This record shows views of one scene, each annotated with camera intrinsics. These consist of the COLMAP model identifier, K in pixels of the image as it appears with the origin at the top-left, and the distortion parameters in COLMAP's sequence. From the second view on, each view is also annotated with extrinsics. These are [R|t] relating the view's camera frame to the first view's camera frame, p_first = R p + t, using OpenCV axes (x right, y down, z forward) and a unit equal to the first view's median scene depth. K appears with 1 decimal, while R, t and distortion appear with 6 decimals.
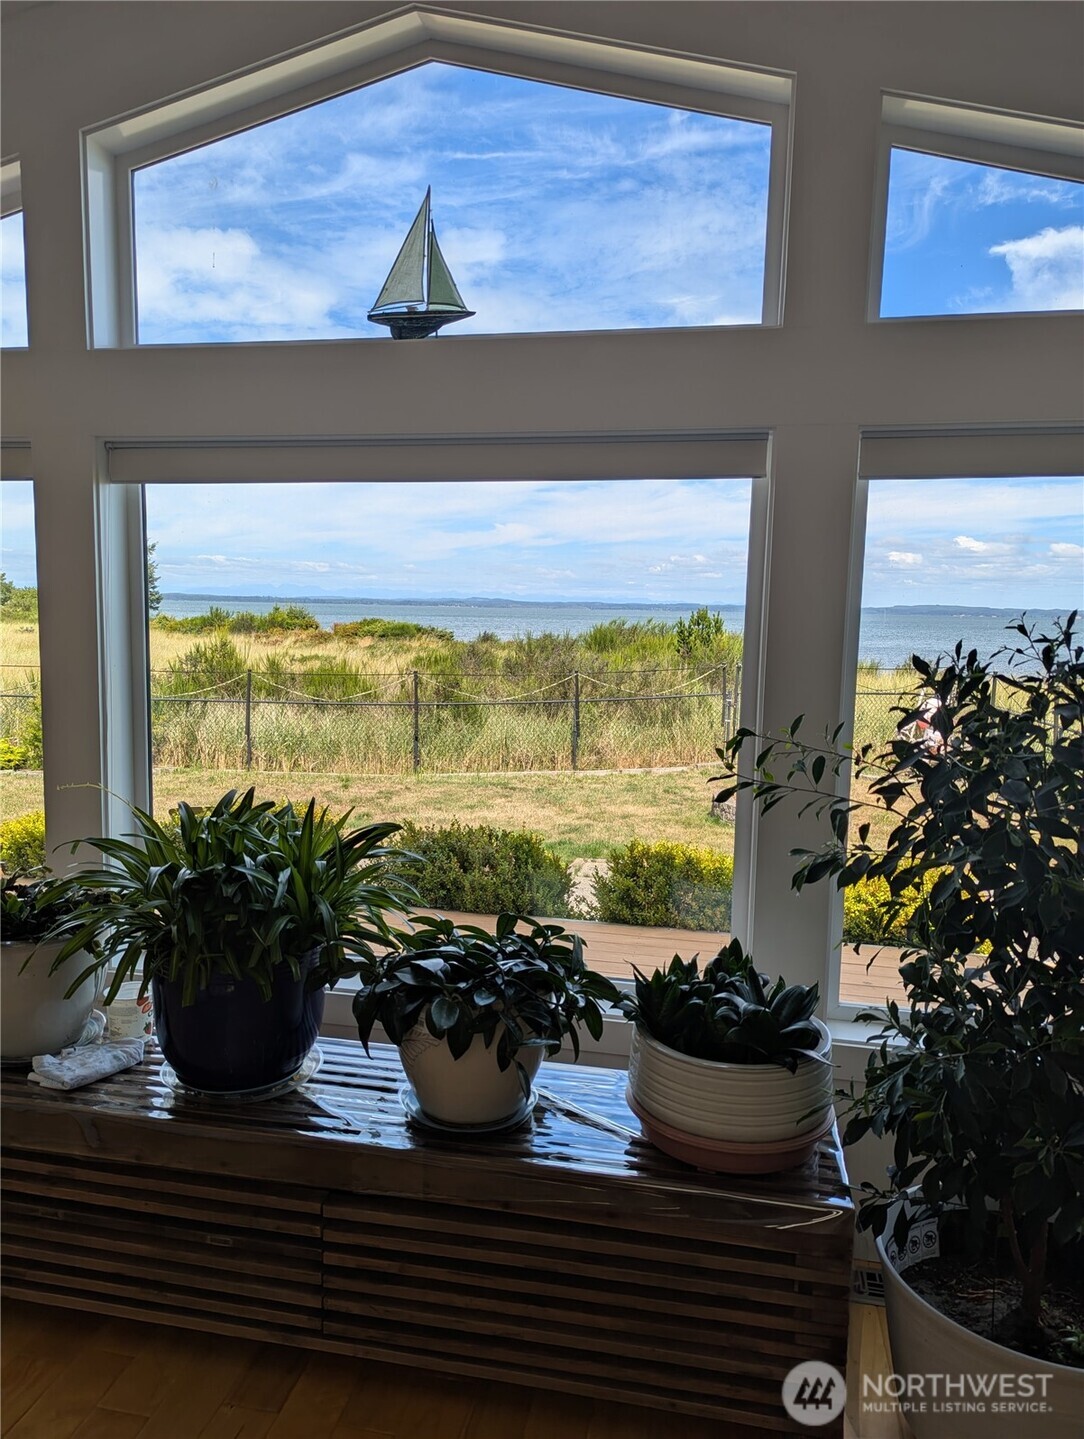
lens RADIAL K [[1017.9, 0, 531.7], [0, 1017.9, 725.1], [0, 0, 1]] dist [0.062187, -0.058341]
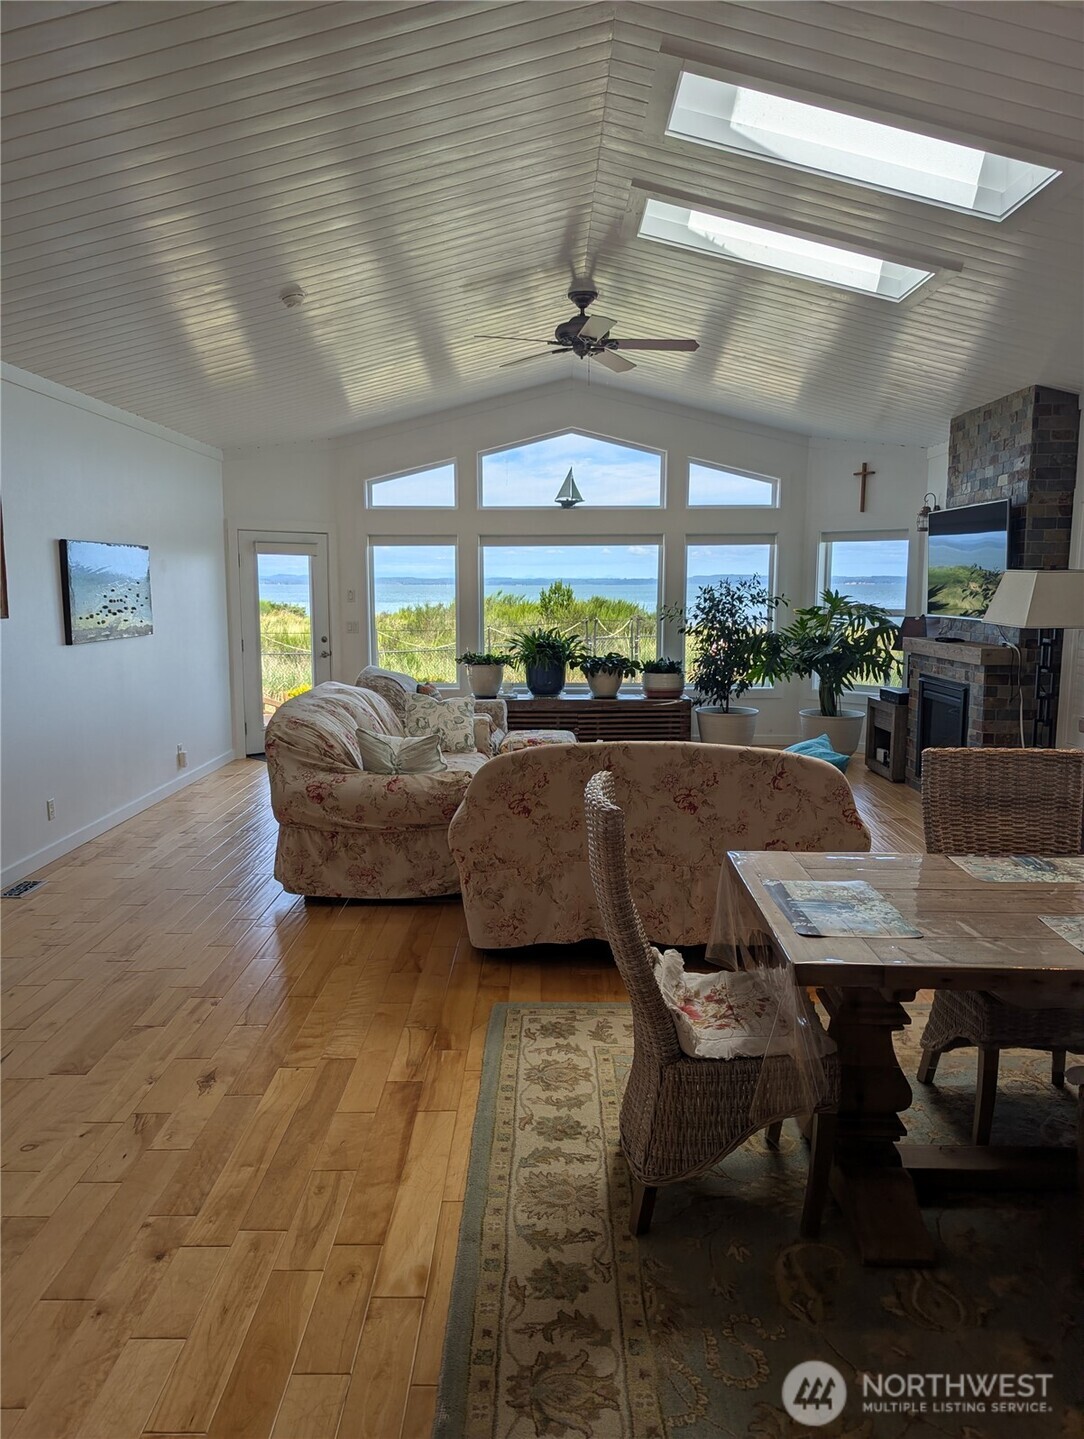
lens RADIAL K [[1017.9, 0, 533.0], [0, 1017.9, 715.3], [0, 0, 1]] dist [0.062187, -0.058341]
pose [[0.983065, -0.039942, 0.178852, -1.037126], [0.038651, 0.999195, 0.010702, 0.368600], [-0.179136, -0.003608, 0.983818, -2.909531]]
